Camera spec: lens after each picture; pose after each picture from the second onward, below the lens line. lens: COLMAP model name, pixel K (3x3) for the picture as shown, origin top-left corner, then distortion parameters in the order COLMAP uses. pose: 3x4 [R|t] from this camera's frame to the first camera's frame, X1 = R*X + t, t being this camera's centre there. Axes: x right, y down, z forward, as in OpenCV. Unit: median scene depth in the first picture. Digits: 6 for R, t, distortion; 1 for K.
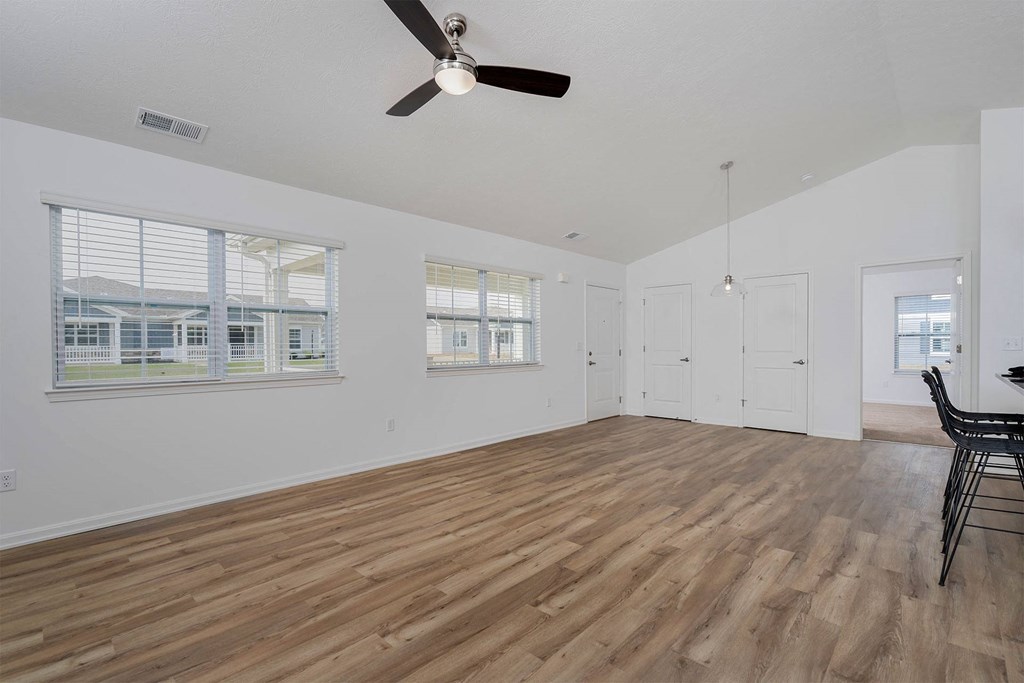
lens RADIAL K [[461.3, 0, 507.1], [0, 461.3, 346.9], [0, 0, 1]] dist [-0.007639, 0.000247]
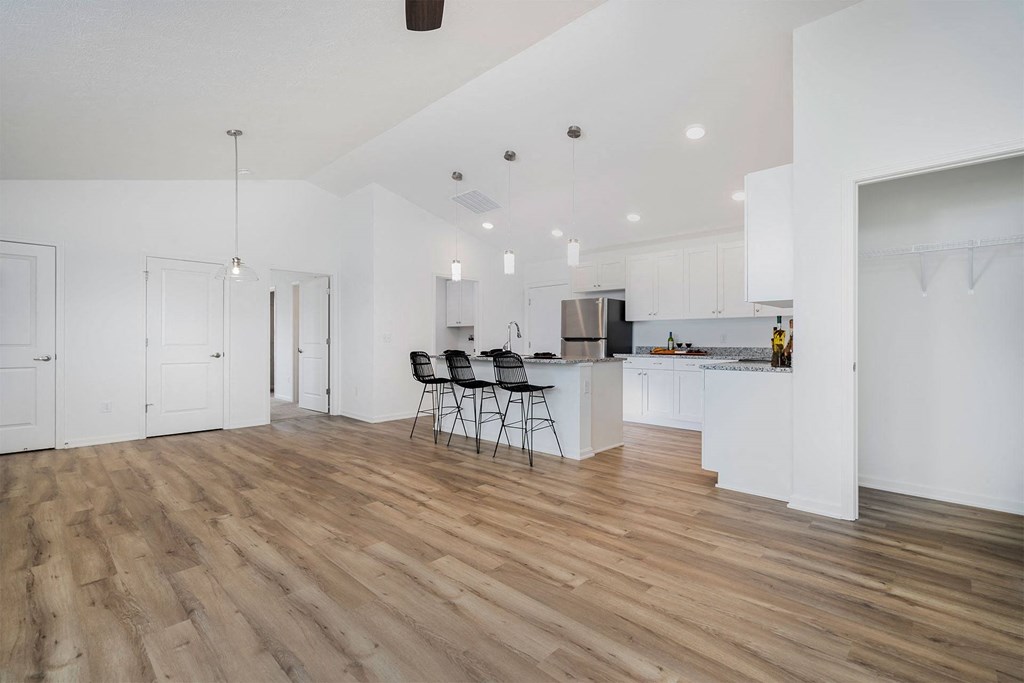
lens RADIAL K [[461.3, 0, 507.1], [0, 461.3, 346.9], [0, 0, 1]] dist [-0.007639, 0.000247]
pose [[0.001015, -0.008210, 0.999966, -0.614106], [0.000474, 0.999966, 0.008209, 0.013947], [-0.999999, 0.000466, 0.001018, 0.736238]]
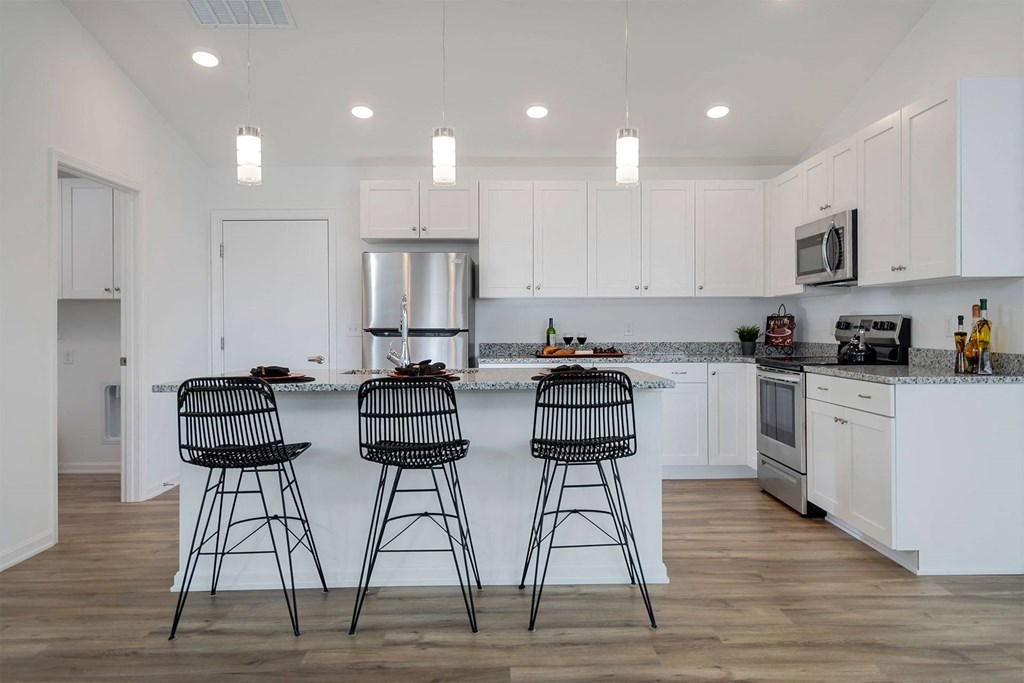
lens RADIAL K [[712.9, 0, 512.0], [0, 712.9, 341.5], [0, 0, 1]] dist [0.003979, 0.000308]
pose [[-0.702878, -0.006855, 0.711277, 0.154729], [0.009398, 0.999777, 0.018922, -0.009576], [-0.711248, 0.019985, -0.702657, 1.385362]]
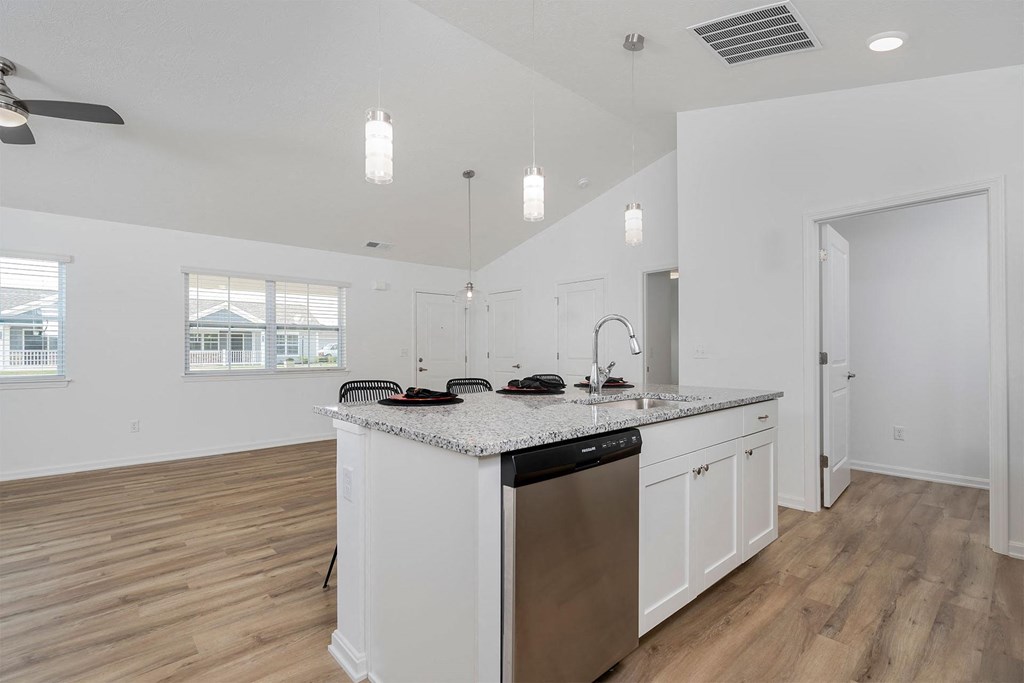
lens RADIAL K [[471.2, 0, 493.1], [0, 471.2, 336.6], [0, 0, 1]] dist [0.004725, 0.000118]
pose [[0.996080, -0.001048, -0.088448, 0.953454], [-0.001961, 0.999423, -0.033923, -0.003329], [0.088432, 0.033963, 0.995503, -0.024152]]
